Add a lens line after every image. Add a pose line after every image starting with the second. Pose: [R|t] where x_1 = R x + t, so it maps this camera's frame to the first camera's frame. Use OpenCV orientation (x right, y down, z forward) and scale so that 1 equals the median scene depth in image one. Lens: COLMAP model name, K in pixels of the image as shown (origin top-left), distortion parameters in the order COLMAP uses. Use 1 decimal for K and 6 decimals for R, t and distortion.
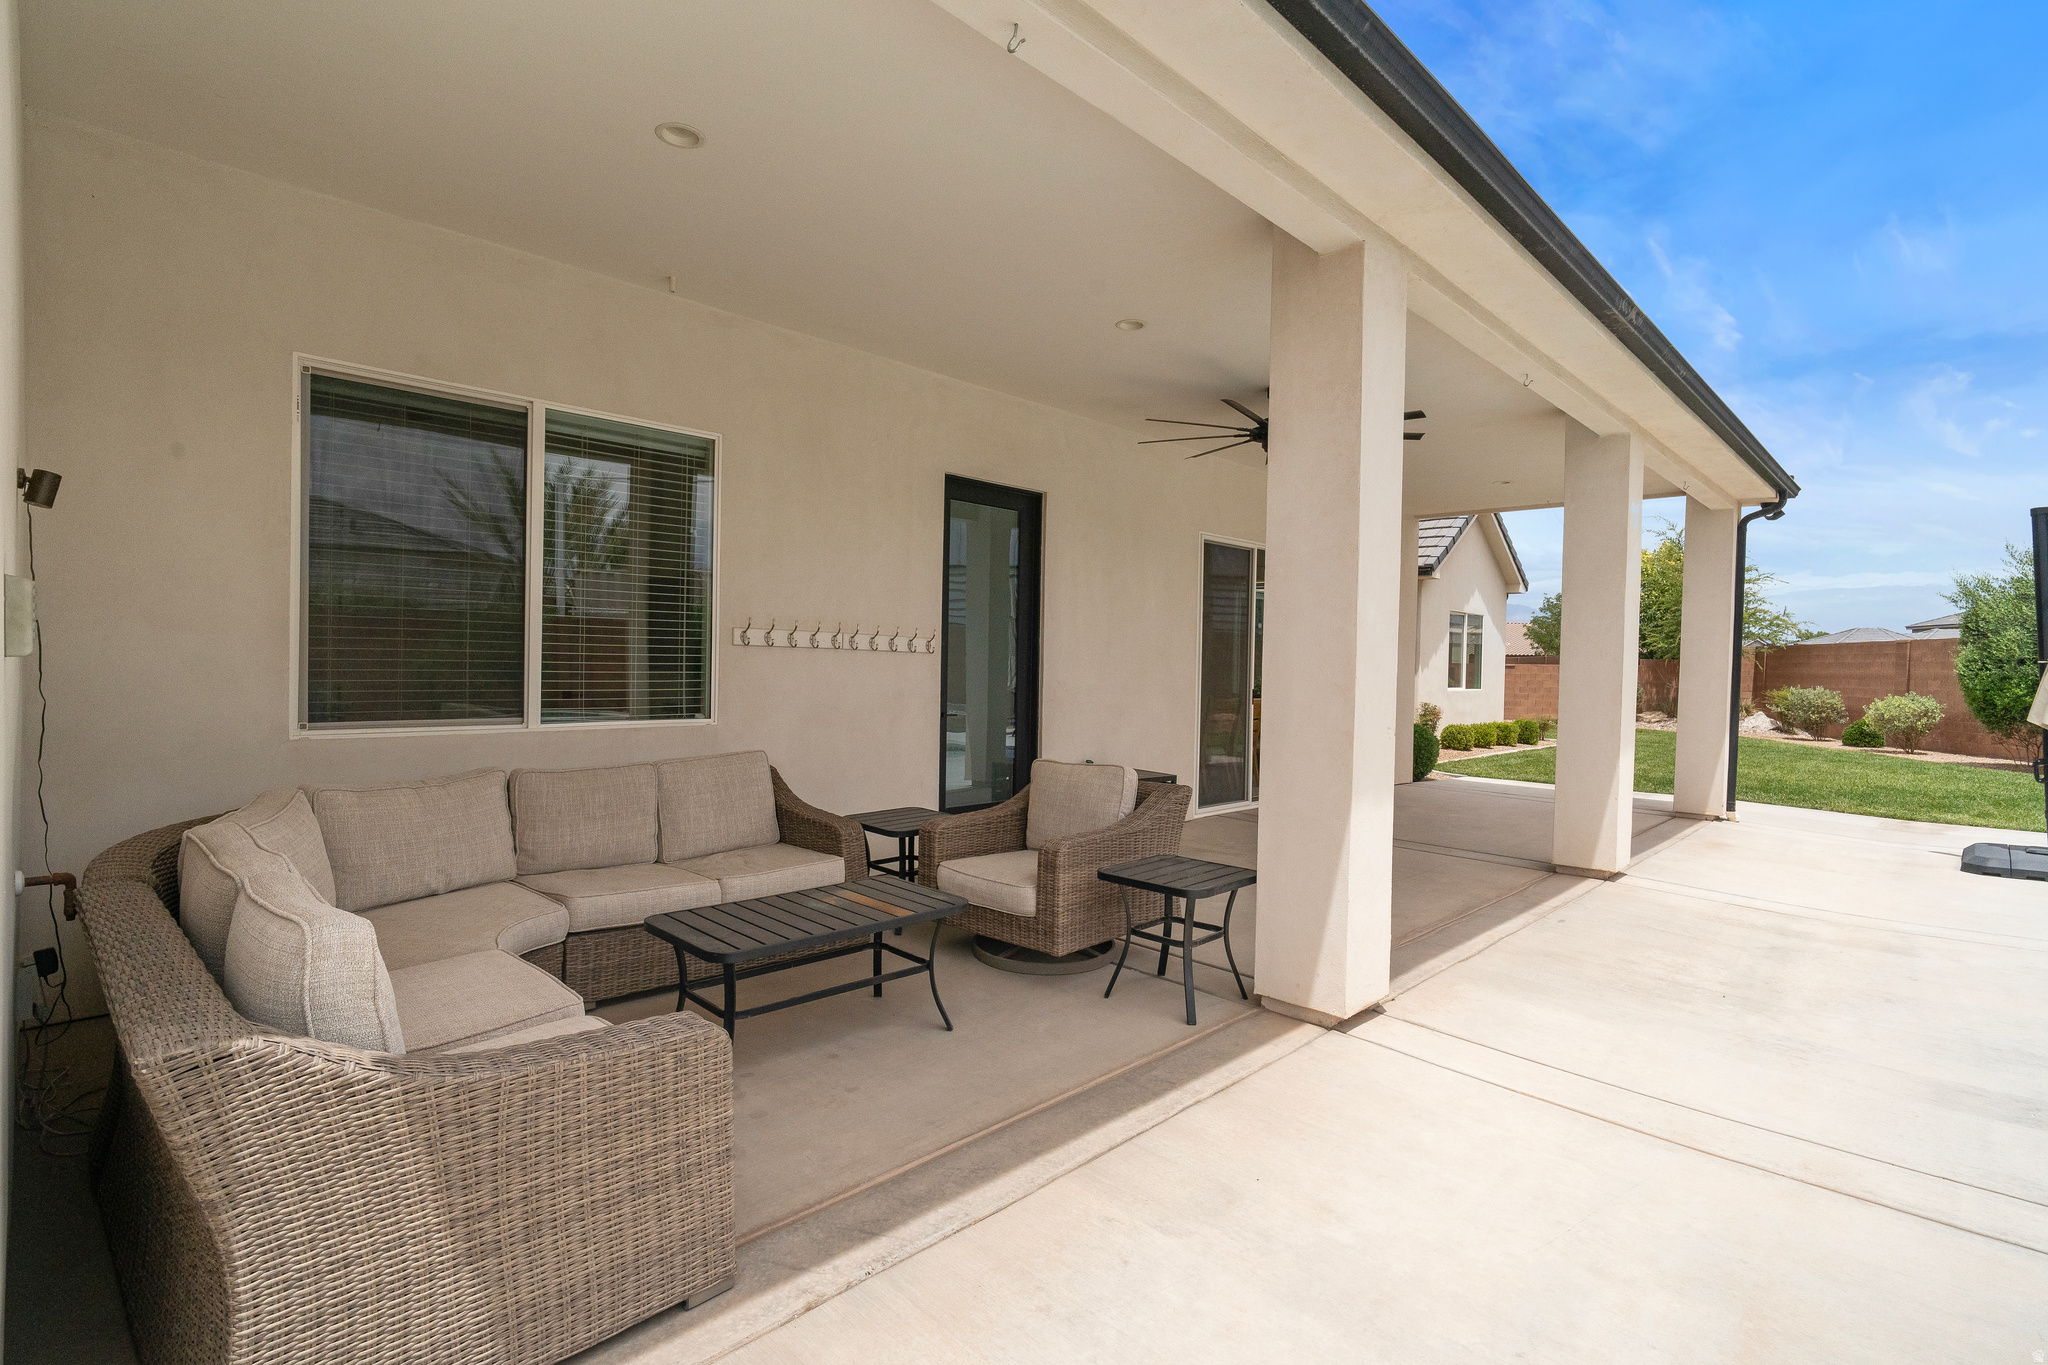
lens RADIAL K [[961.4, 0, 1016.4], [0, 961.4, 674.1], [0, 0, 1]] dist [0.009973, 0.003137]
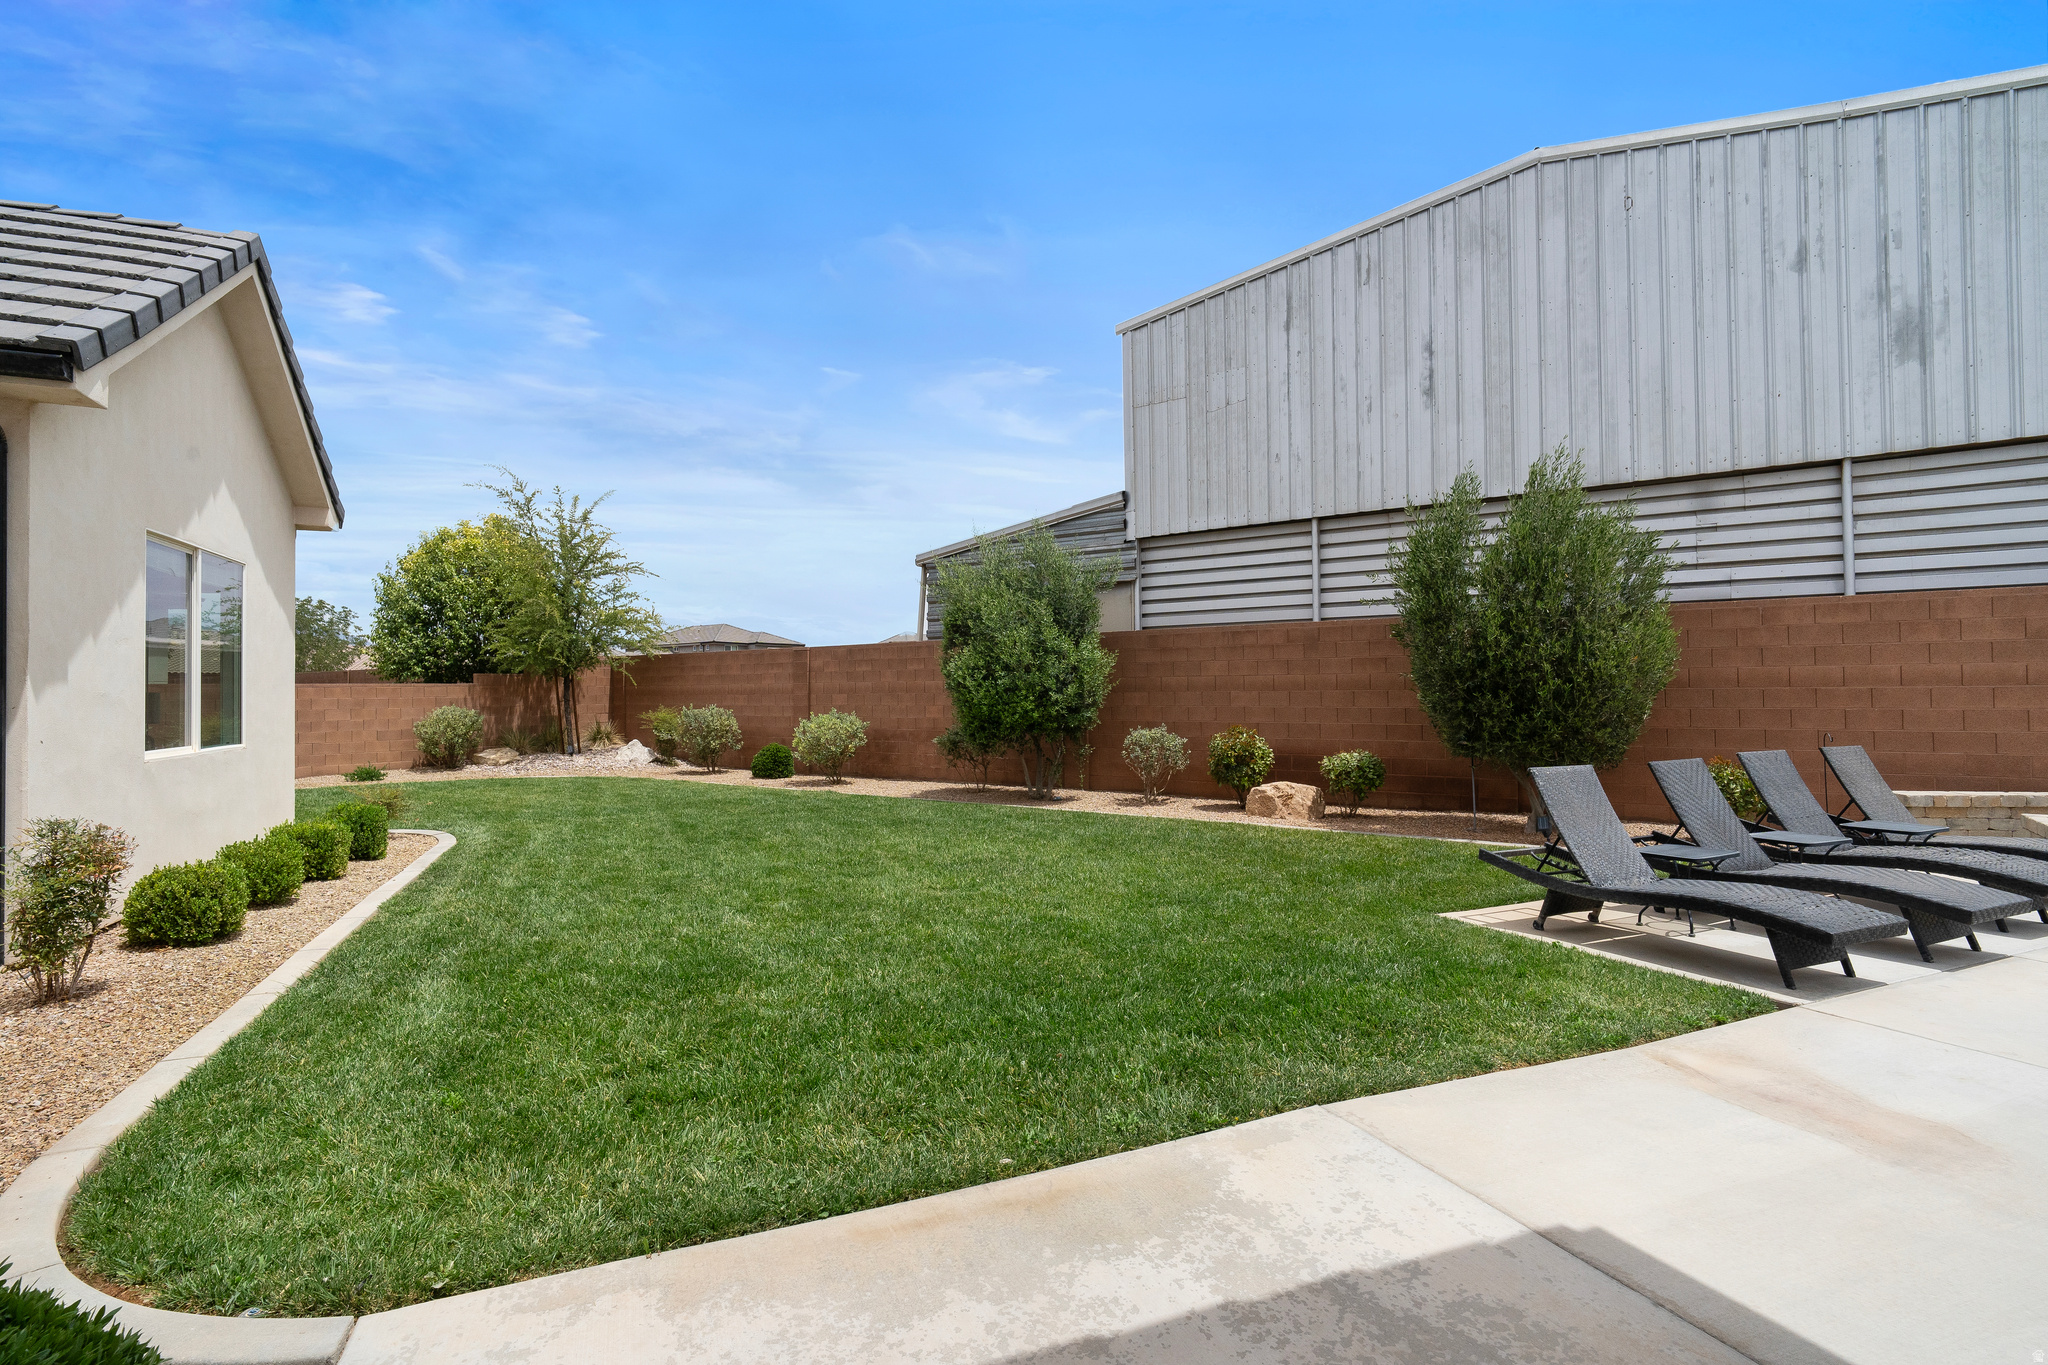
lens RADIAL K [[961.4, 0, 1058.5], [0, 961.4, 672.0], [0, 0, 1]] dist [0.009973, 0.003137]
pose [[0.359303, -0.005025, 0.933207, 0.225203], [0.025422, 0.999667, -0.004405, -0.004156], [-0.932874, 0.025307, 0.359312, 0.530715]]
